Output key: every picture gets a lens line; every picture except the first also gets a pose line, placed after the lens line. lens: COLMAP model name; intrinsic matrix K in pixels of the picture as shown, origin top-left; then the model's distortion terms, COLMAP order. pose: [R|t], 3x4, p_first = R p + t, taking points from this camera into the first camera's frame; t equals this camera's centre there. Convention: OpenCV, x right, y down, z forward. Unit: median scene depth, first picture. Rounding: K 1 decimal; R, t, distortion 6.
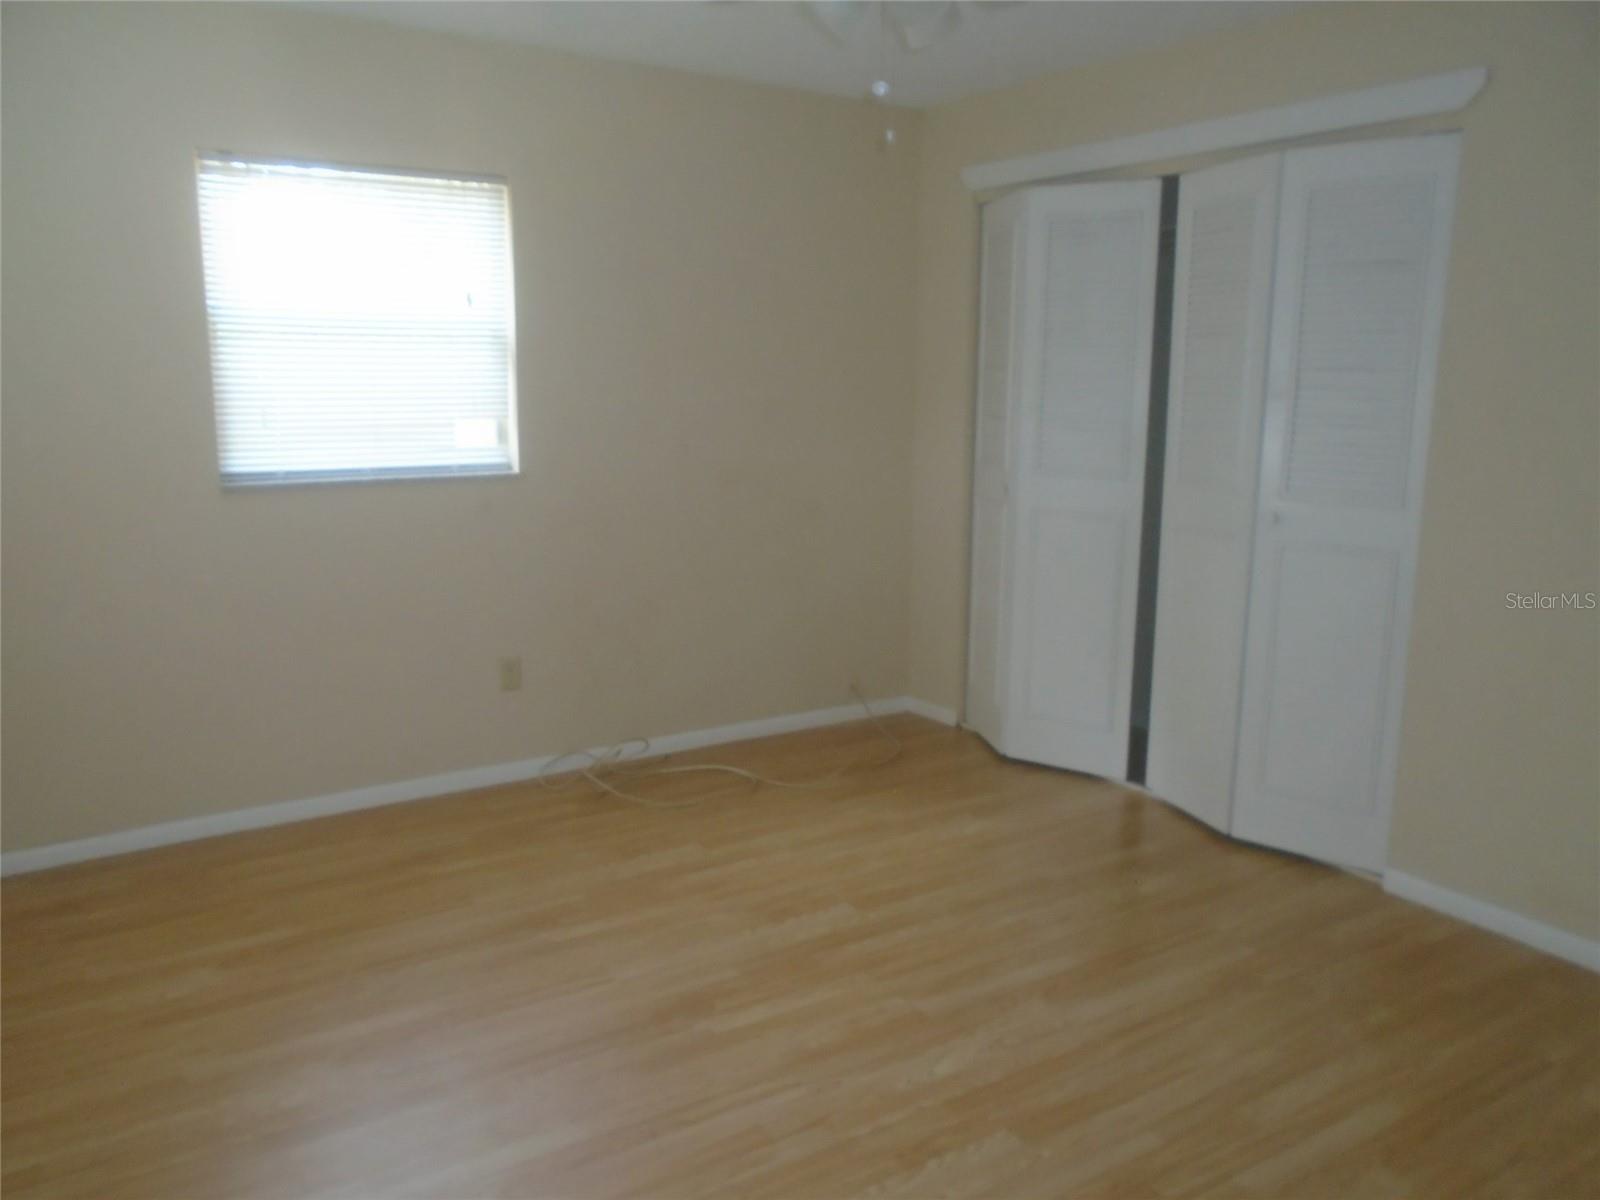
lens RADIAL K [[1230.7, 0, 790.4], [0, 1230.7, 596.2], [0, 0, 1]] dist [-0.014341, -0.000771]
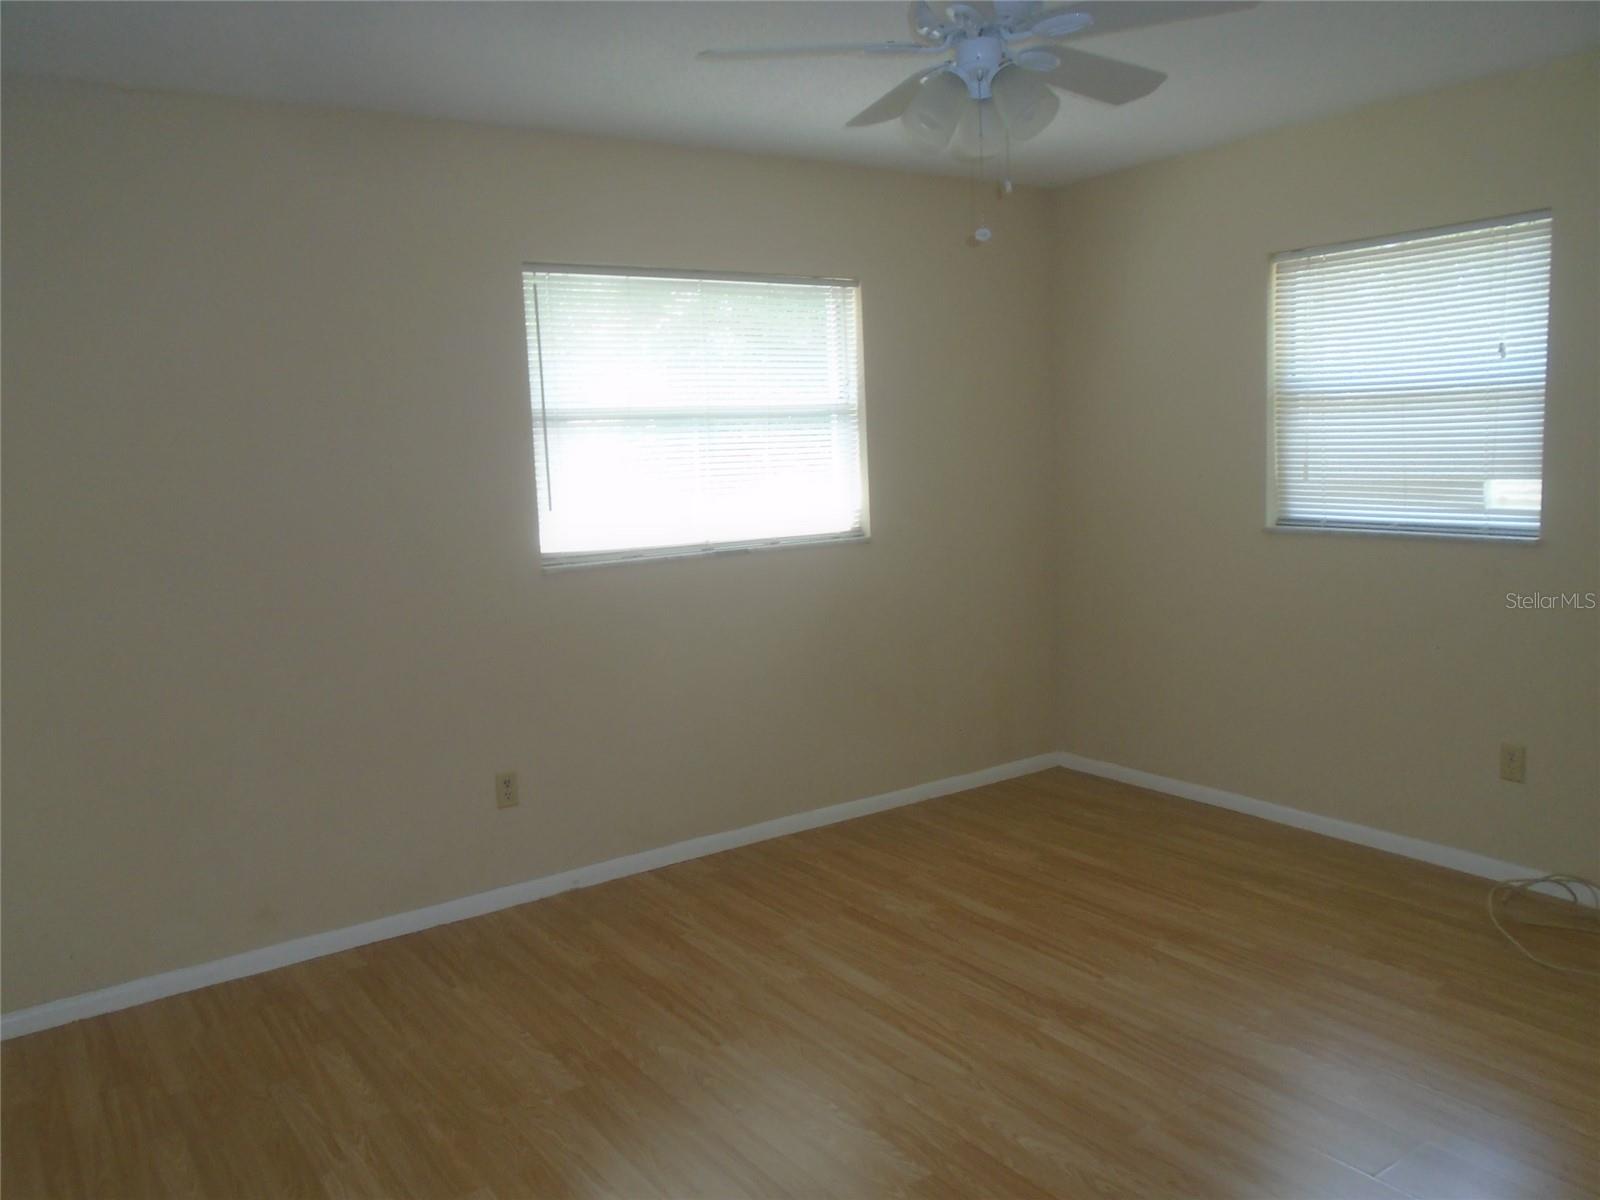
lens RADIAL K [[1230.7, 0, 790.4], [0, 1230.7, 596.2], [0, 0, 1]] dist [-0.014341, -0.000771]
pose [[0.038088, 0.120106, -0.992030, 0.712359], [-0.152922, 0.981758, 0.112991, -0.087352], [0.987504, 0.147399, 0.055760, 0.474406]]
